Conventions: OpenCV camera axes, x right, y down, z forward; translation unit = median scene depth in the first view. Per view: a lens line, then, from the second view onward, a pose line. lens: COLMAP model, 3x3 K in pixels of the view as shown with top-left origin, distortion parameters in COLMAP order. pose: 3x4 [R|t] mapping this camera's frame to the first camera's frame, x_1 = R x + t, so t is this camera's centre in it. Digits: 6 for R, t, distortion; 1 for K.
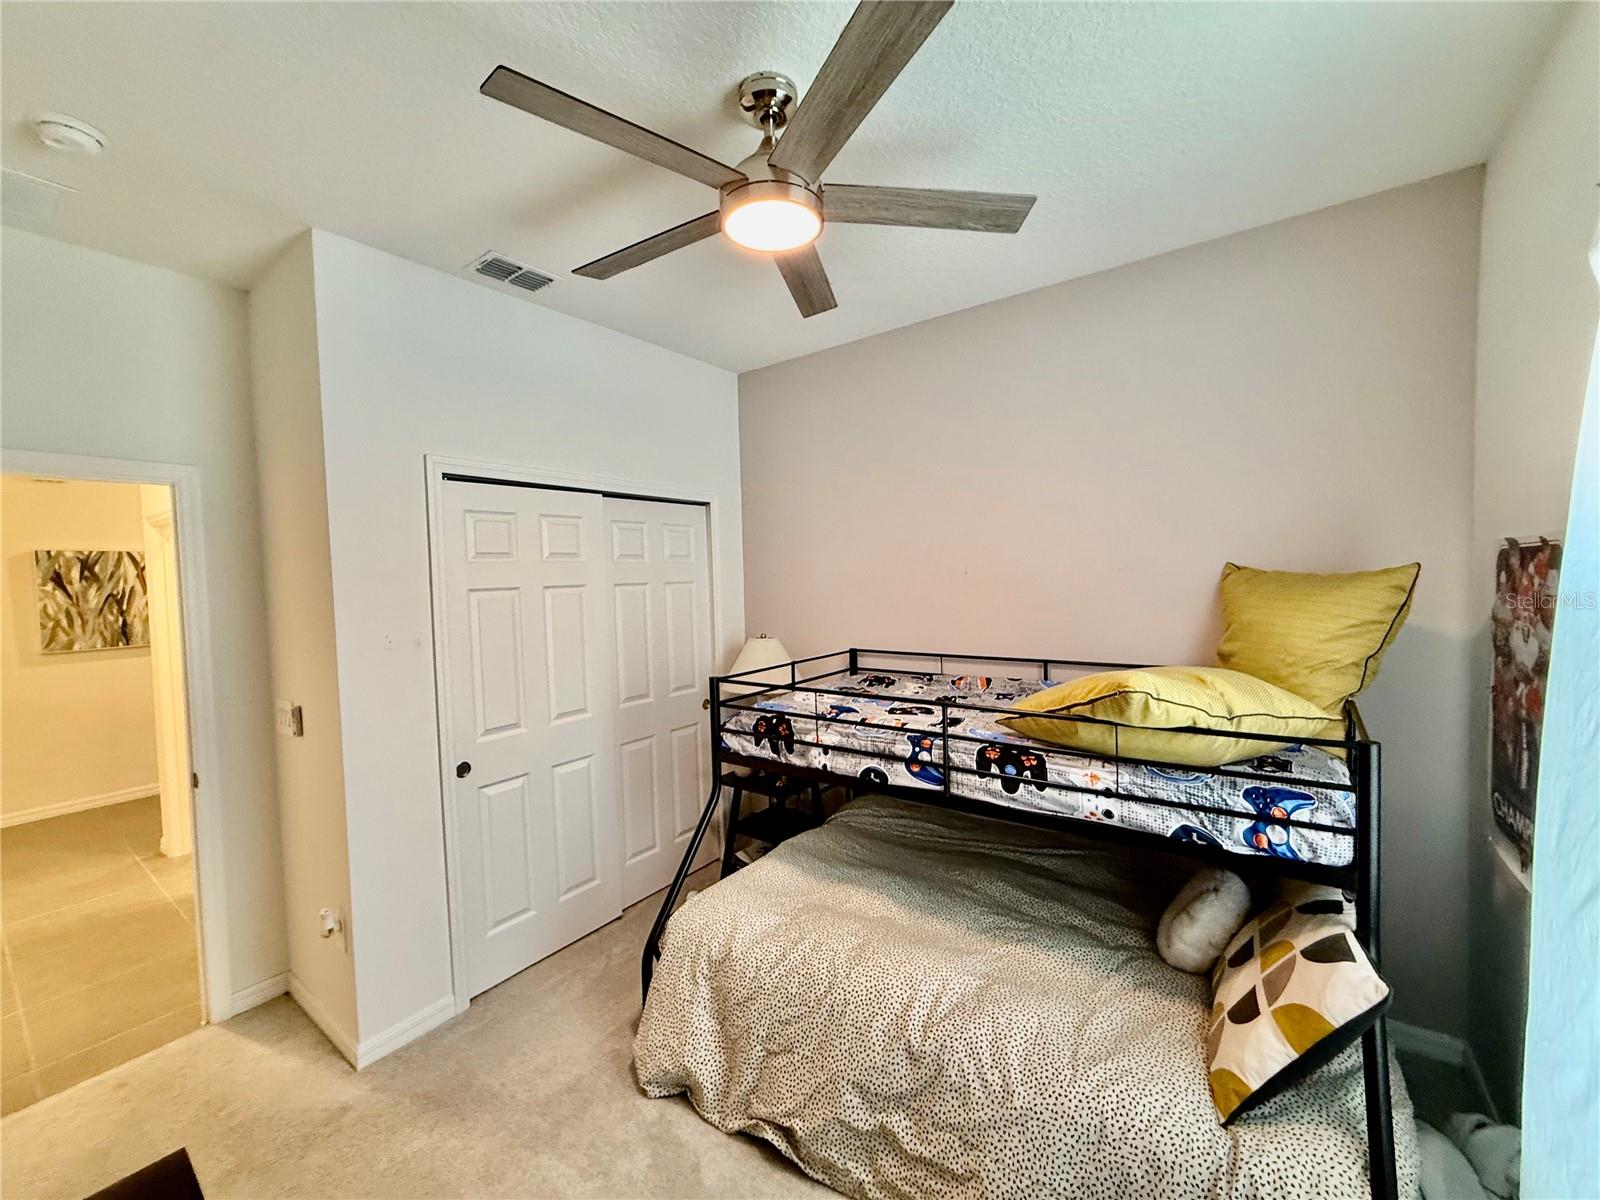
lens RADIAL K [[639.1, 0, 799.1], [0, 639.1, 598.6], [0, 0, 1]] dist [-0.000719, 0.000084]
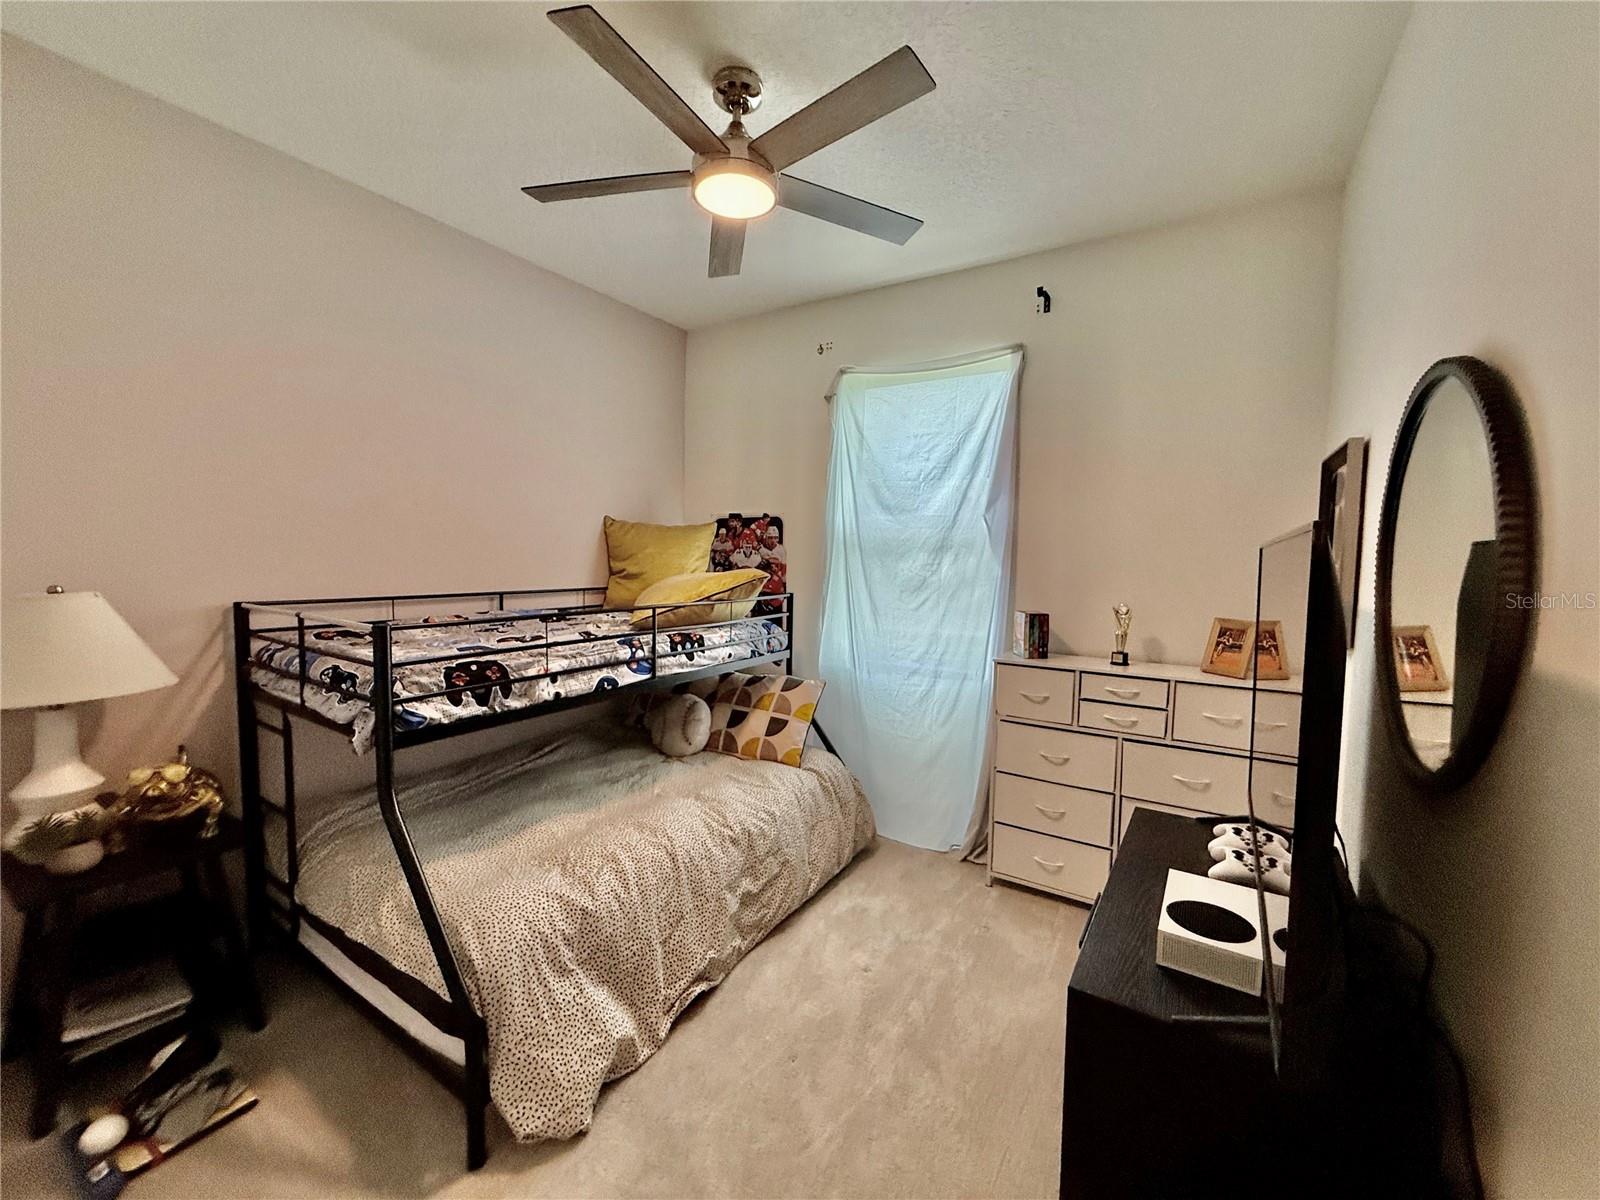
lens RADIAL K [[639.1, 0, 800.9], [0, 639.1, 598.4], [0, 0, 1]] dist [-0.000719, 0.000084]
pose [[-0.077881, -0.041404, 0.996103, -0.995534], [0.020493, 0.998860, 0.043121, 0.095273], [-0.996752, 0.023772, -0.076943, 0.770508]]
